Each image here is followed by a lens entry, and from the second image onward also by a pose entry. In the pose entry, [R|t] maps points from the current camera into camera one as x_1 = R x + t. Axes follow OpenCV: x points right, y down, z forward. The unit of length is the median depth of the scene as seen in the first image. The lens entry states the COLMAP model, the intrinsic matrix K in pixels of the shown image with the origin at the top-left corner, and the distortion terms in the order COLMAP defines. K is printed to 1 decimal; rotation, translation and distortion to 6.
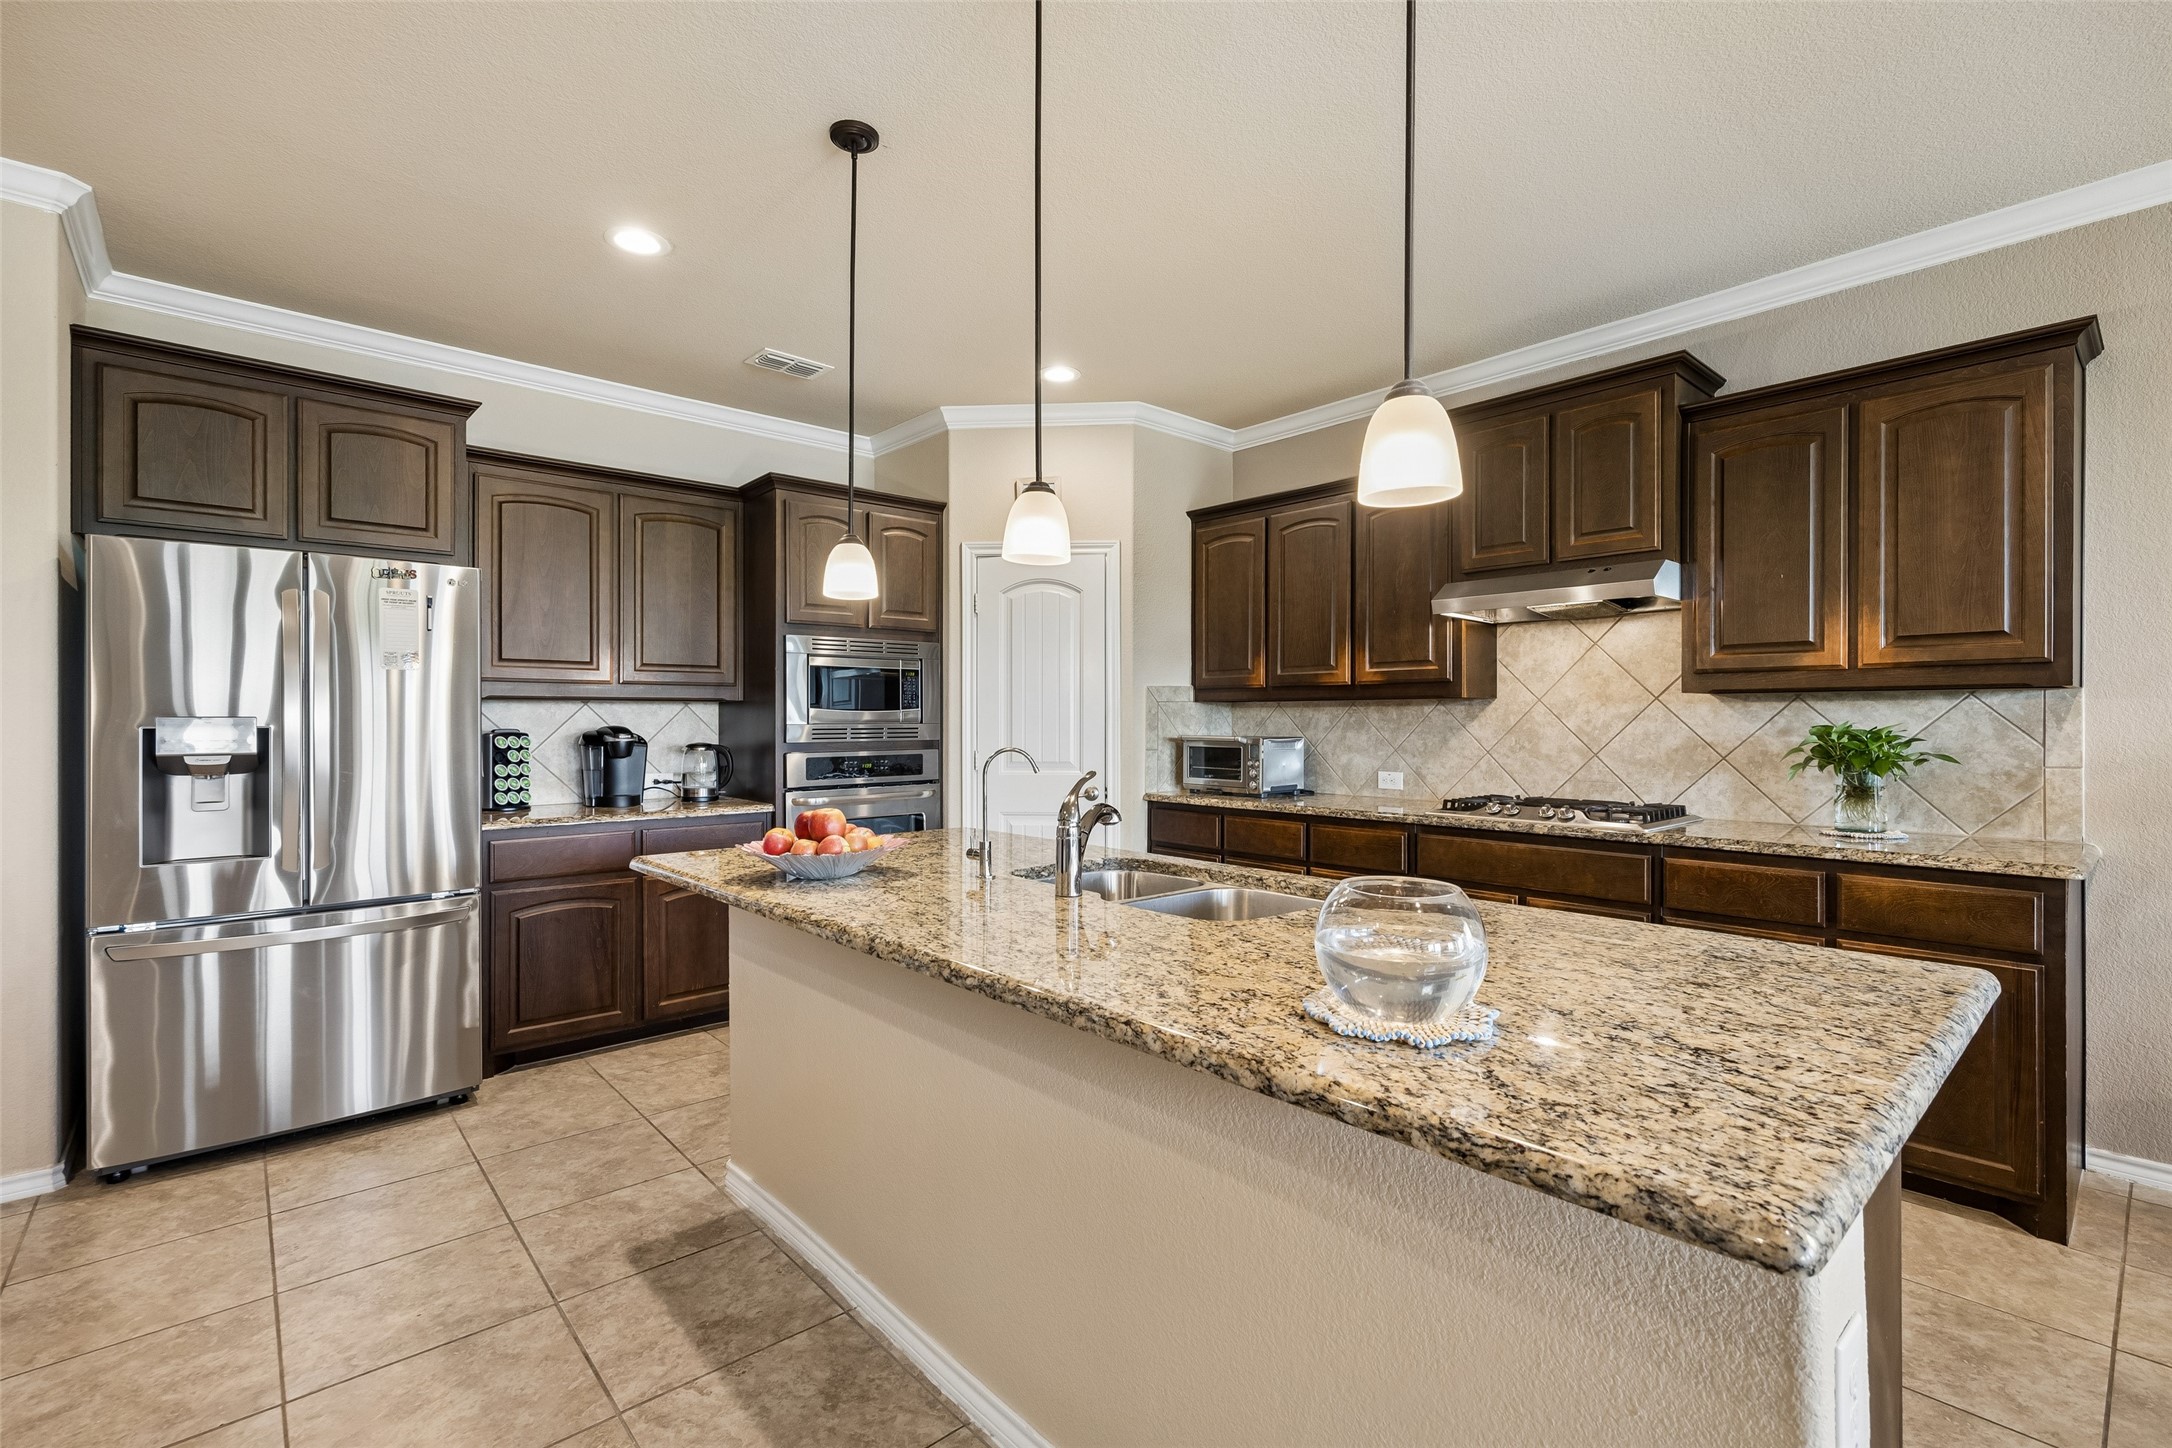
lens RADIAL K [[965.1, 0, 1104.9], [0, 965.1, 723.0], [0, 0, 1]] dist [0.003293, -0.000027]
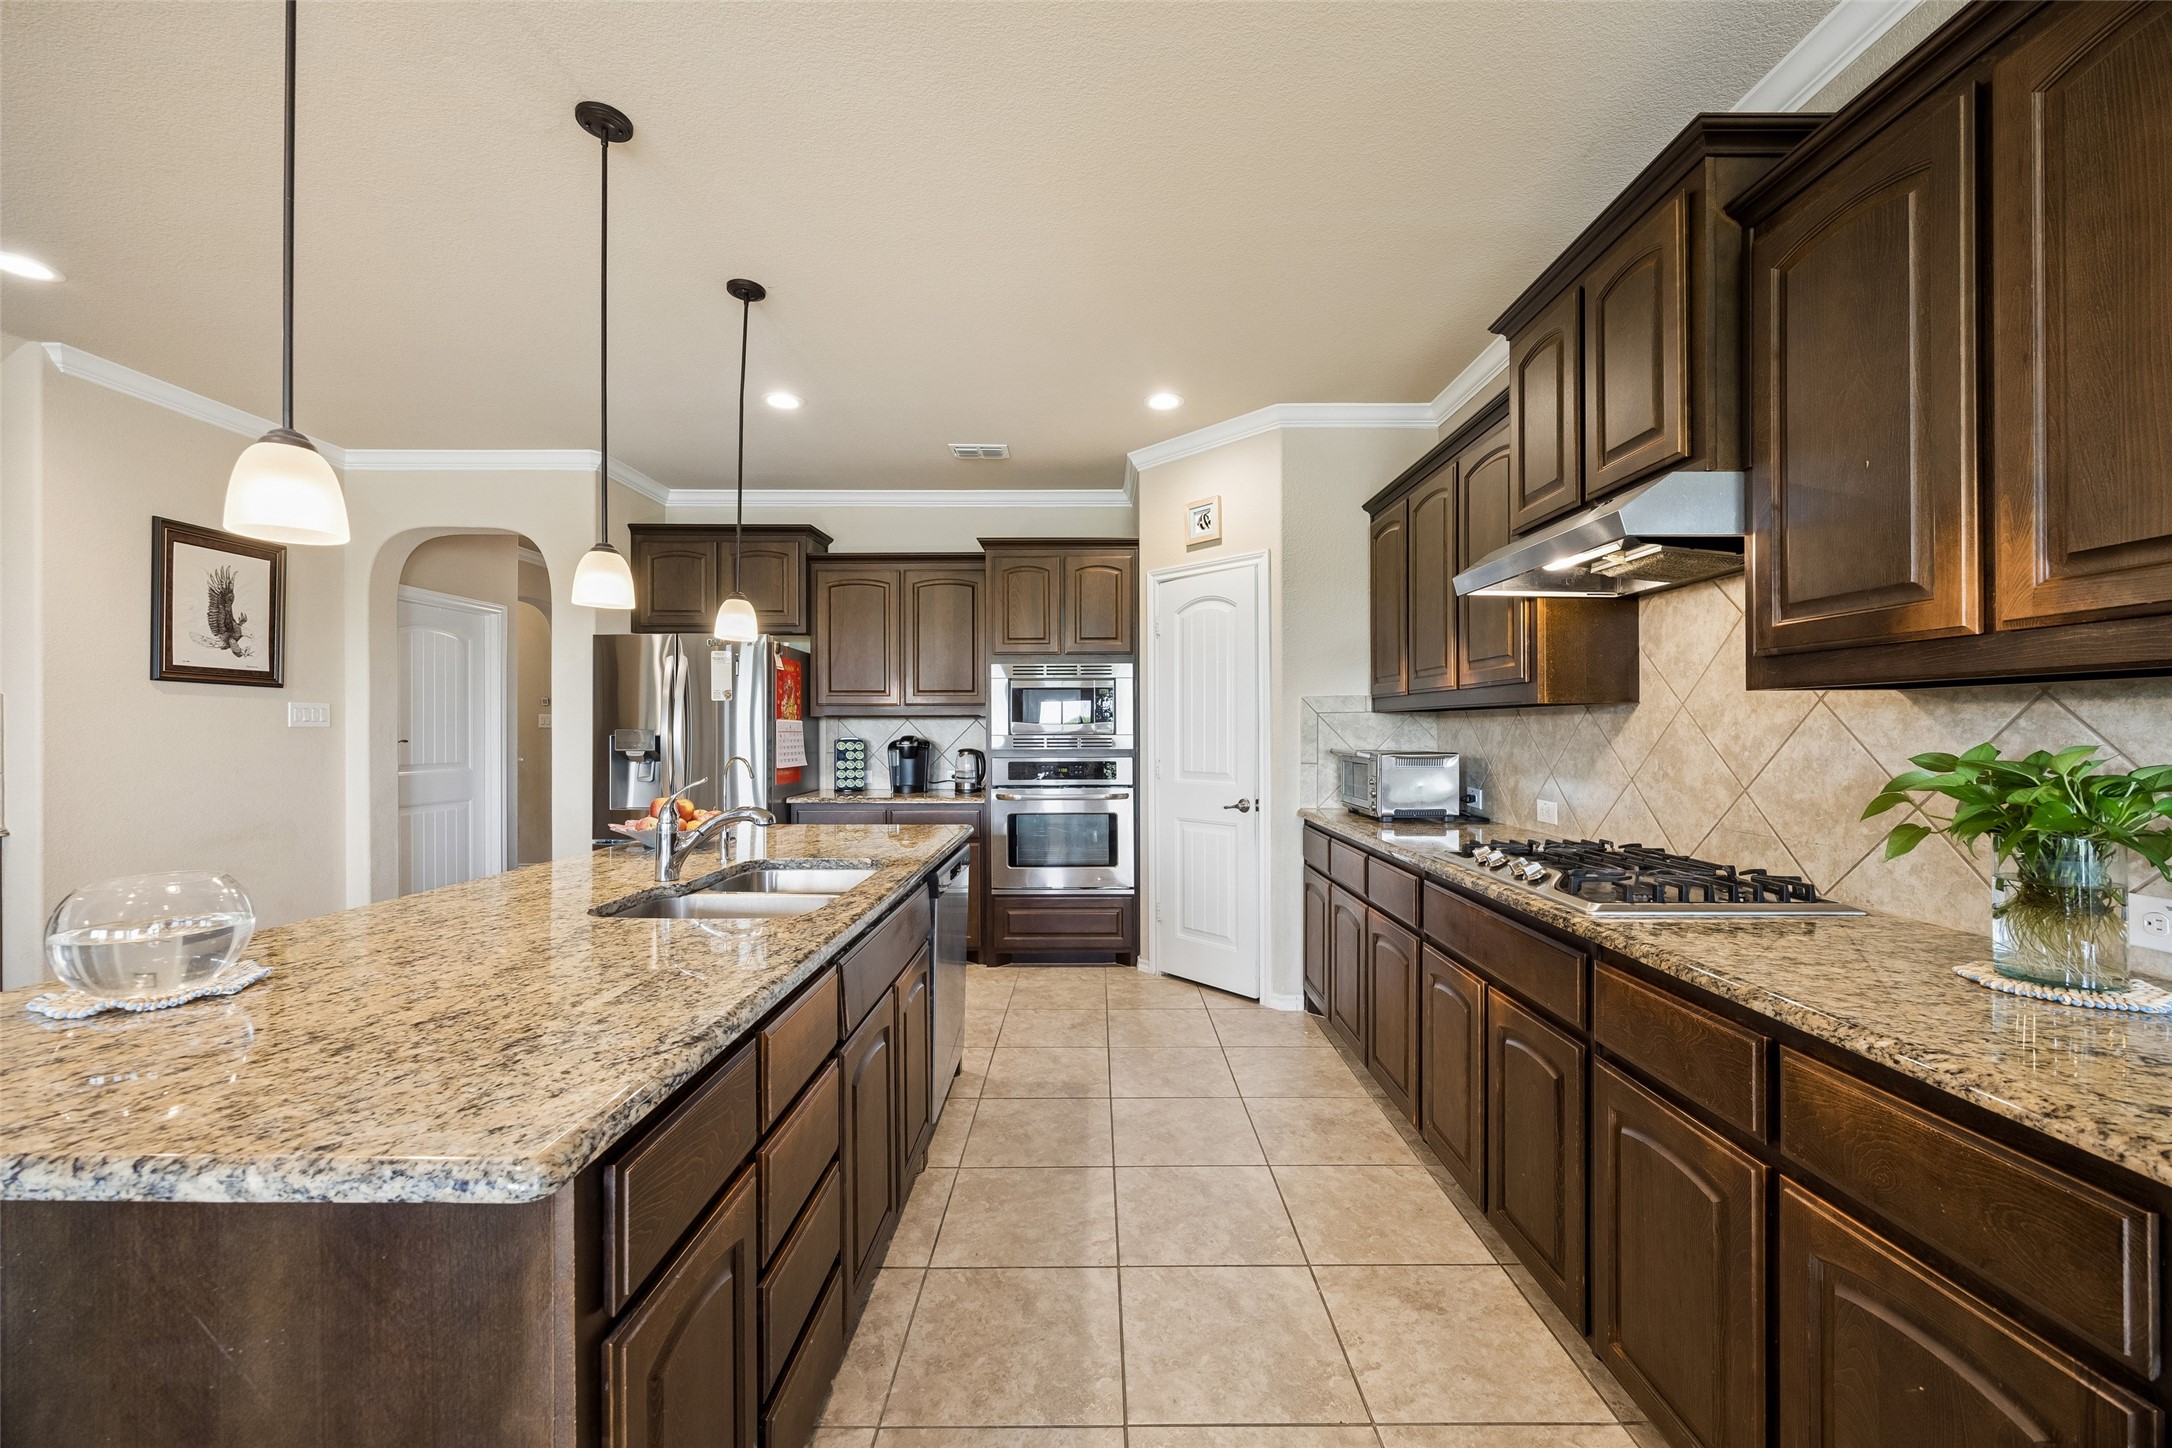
lens RADIAL K [[837.2, 0, 1095.7], [0, 837.2, 726.0], [0, 0, 1]] dist [-0.001093, -0.000046]
pose [[0.740069, -0.002146, -0.672527, 0.536031], [-0.001584, 0.999987, -0.004934, -0.005389], [0.672529, 0.004717, 0.740056, 0.296549]]
